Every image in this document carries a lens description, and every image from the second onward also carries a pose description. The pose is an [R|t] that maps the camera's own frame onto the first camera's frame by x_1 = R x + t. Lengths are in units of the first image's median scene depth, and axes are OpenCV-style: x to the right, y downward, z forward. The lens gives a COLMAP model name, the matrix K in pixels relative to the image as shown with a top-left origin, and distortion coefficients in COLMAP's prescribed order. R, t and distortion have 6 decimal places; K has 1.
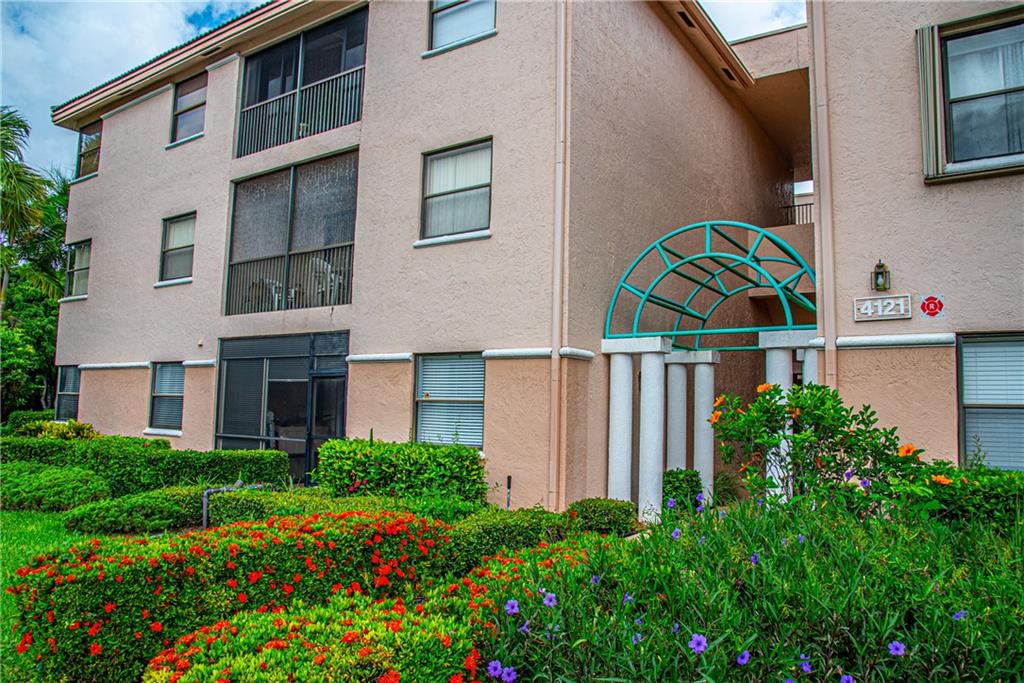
lens RADIAL K [[715.4, 0, 512.0], [0, 715.4, 341.5], [0, 0, 1]] dist [-0.004208, -0.001066]
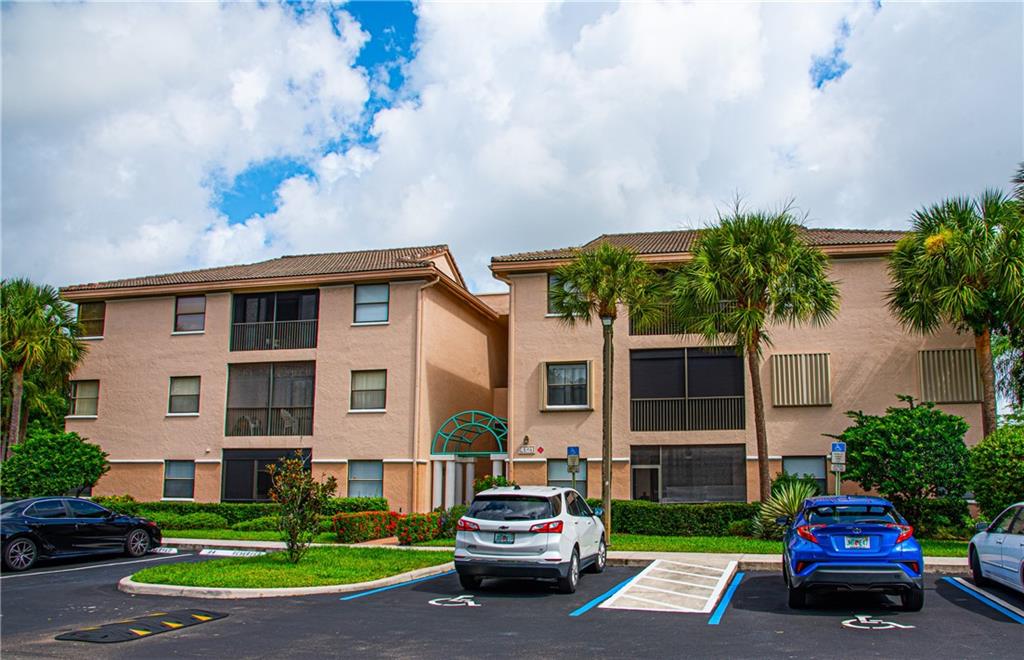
lens RADIAL K [[952.8, 0, 512.0], [0, 952.8, 330.0], [0, 0, 1]] dist [0.007319, 0.004812]
pose [[0.947023, 0.037999, 0.318909, -0.531866], [-0.017641, 0.997631, -0.066485, -0.173476], [-0.320680, 0.057337, 0.945450, -1.754973]]
